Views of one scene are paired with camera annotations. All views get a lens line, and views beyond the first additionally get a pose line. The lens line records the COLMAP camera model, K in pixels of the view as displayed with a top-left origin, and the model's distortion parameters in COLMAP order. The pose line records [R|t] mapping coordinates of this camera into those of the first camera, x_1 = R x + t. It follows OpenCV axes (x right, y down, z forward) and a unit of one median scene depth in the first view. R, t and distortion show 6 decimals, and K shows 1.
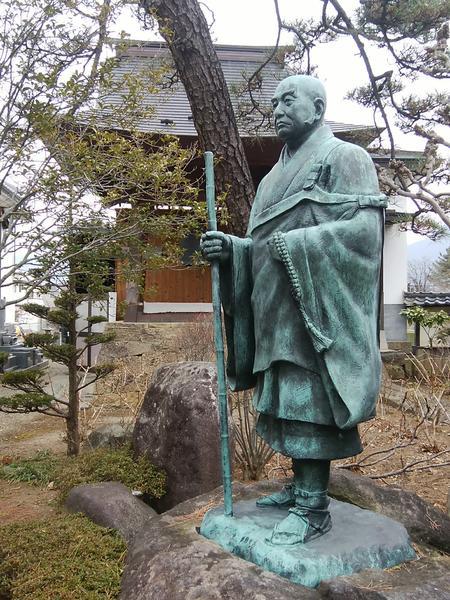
lens RADIAL K [[584.9, 0, 225.0], [0, 584.9, 300.0], [0, 0, 1]] dist [-0.003183, 0.007004]
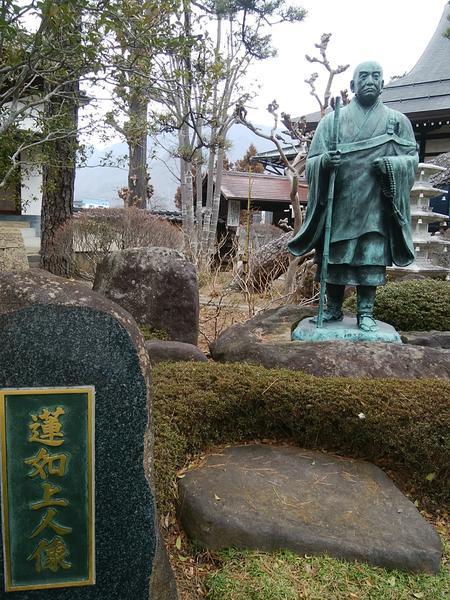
lens RADIAL K [[584.9, 0, 225.0], [0, 584.9, 300.0], [0, 0, 1]] dist [-0.003183, 0.007004]
pose [[0.652192, -0.078880, 0.753939, -1.510996], [-0.039604, 0.989668, 0.137802, 0.080565], [-0.757019, -0.119732, 0.642330, 0.178829]]
